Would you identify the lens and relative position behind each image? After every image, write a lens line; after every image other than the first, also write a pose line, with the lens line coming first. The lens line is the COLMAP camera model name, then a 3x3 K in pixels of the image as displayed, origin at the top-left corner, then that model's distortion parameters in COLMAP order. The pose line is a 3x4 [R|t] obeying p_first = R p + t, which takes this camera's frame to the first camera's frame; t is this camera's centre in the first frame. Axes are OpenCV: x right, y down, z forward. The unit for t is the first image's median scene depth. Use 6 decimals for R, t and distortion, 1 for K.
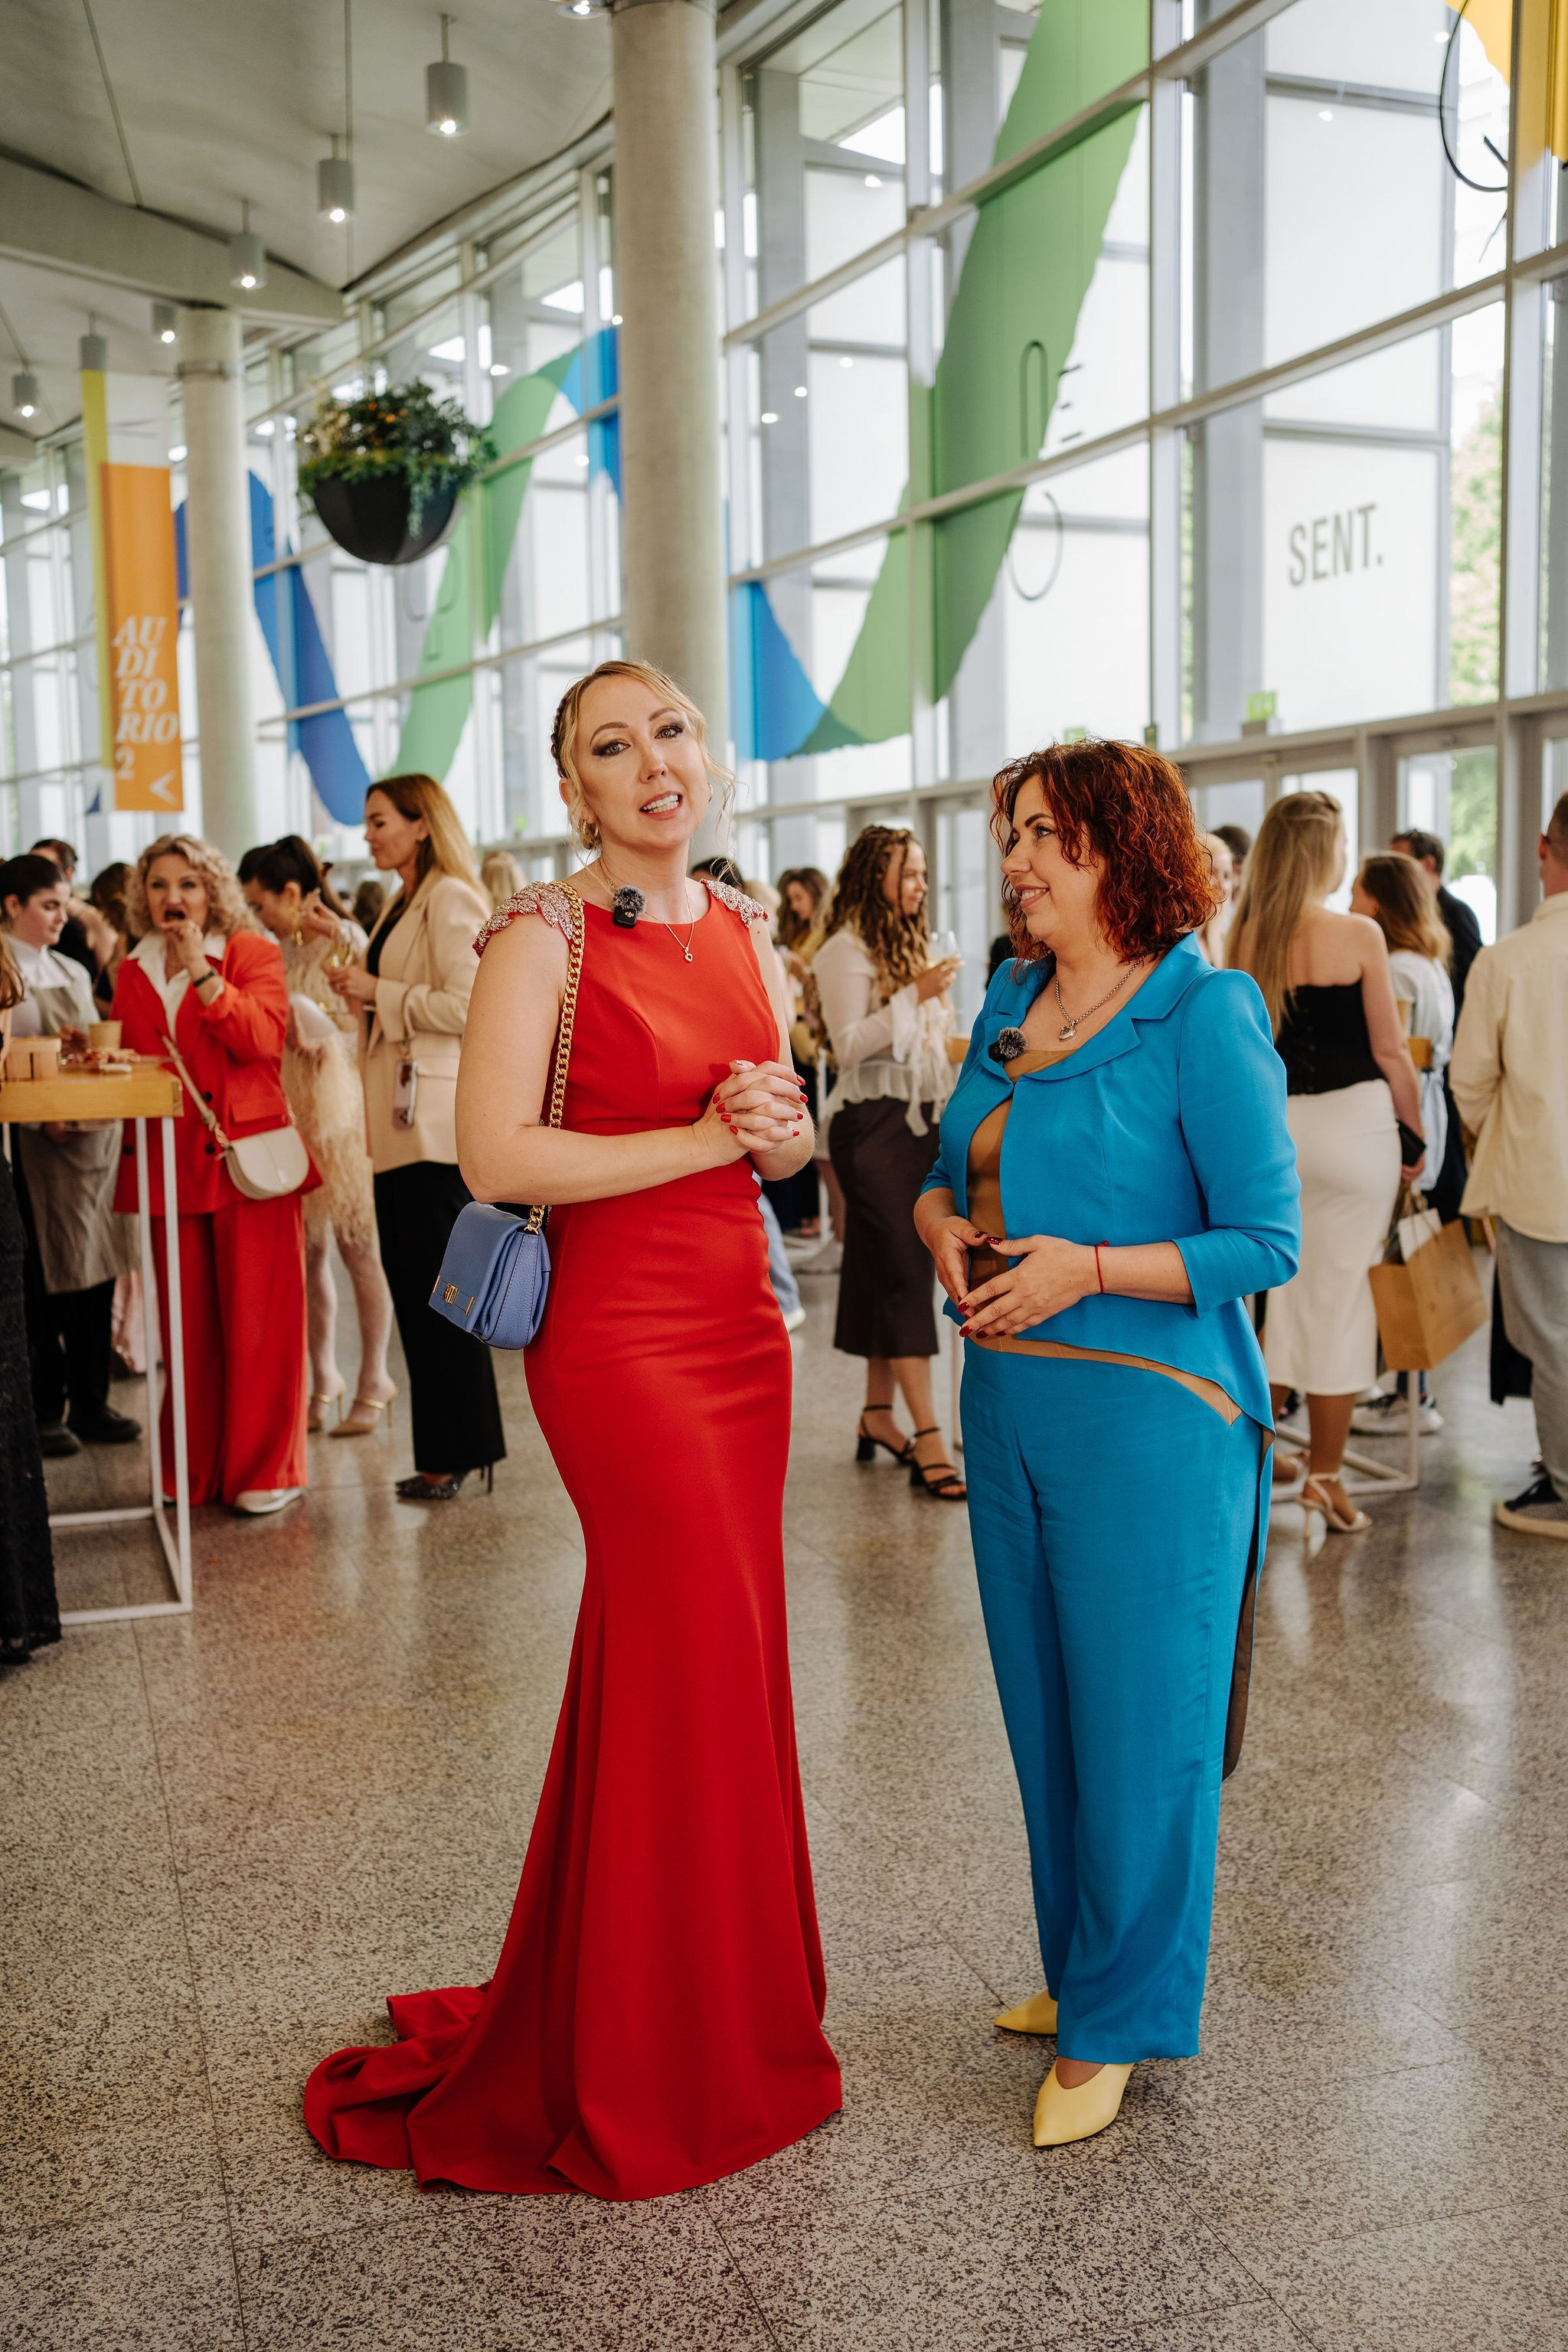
lens RADIAL K [[2402.5, 0, 789.7], [0, 2402.5, 1183.1], [0, 0, 1]] dist [-0.016323, 0.137234]
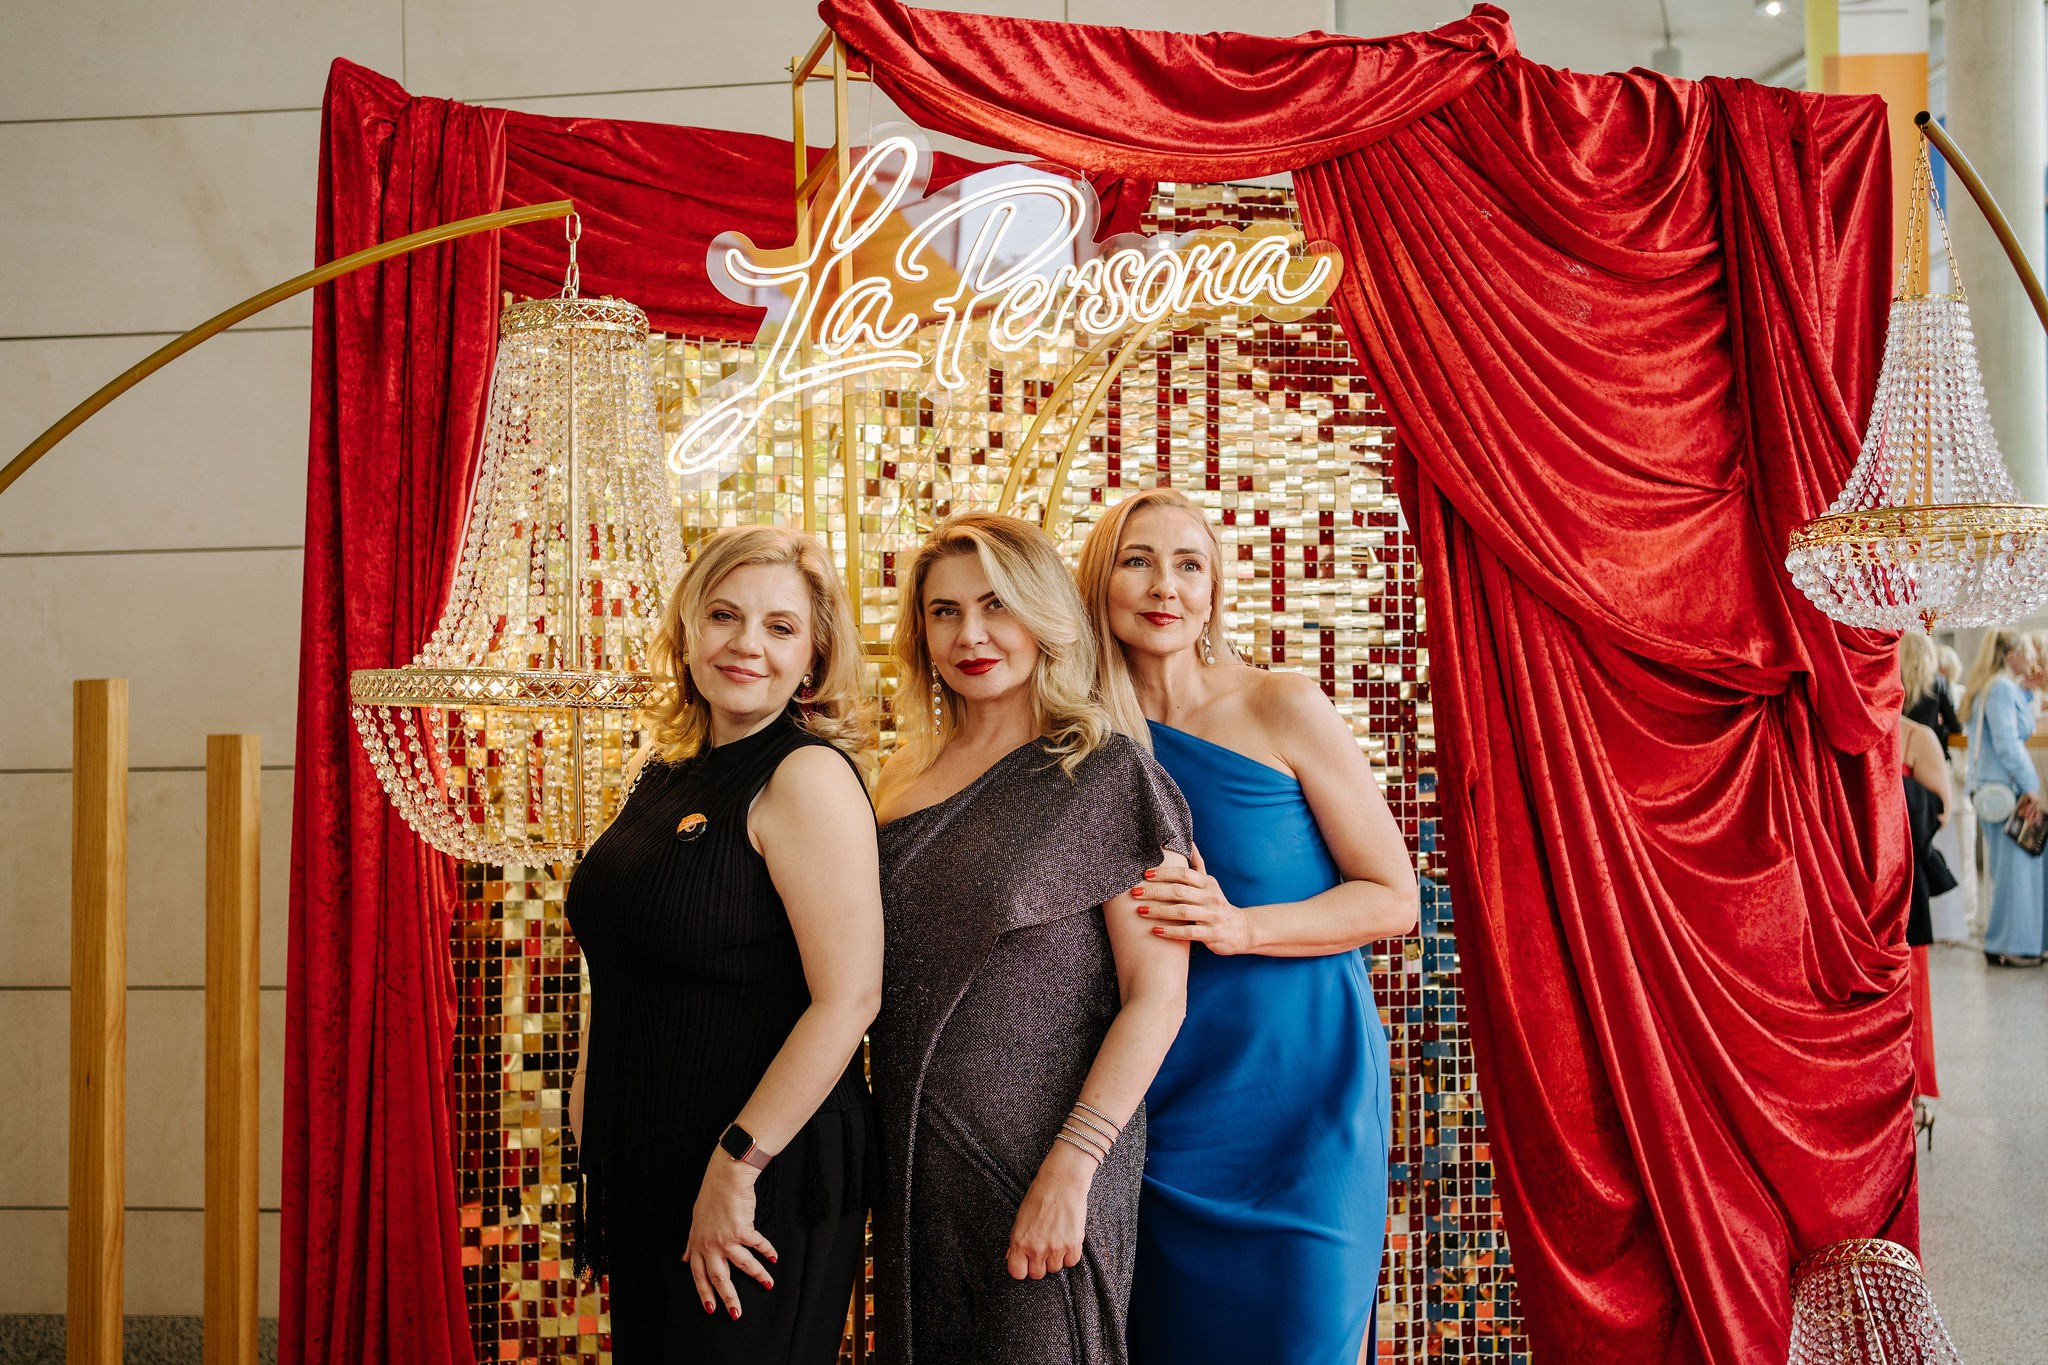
lens RADIAL K [[2109.0, 0, 1048.4], [0, 2109.0, 678.0], [0, 0, 1]] dist [0.002646, 0.015585]
pose [[0.861515, -0.009229, -0.507648, -0.227758], [-0.050589, 0.993299, -0.103912, -0.050203], [0.505205, 0.115203, 0.855276, 0.492752]]
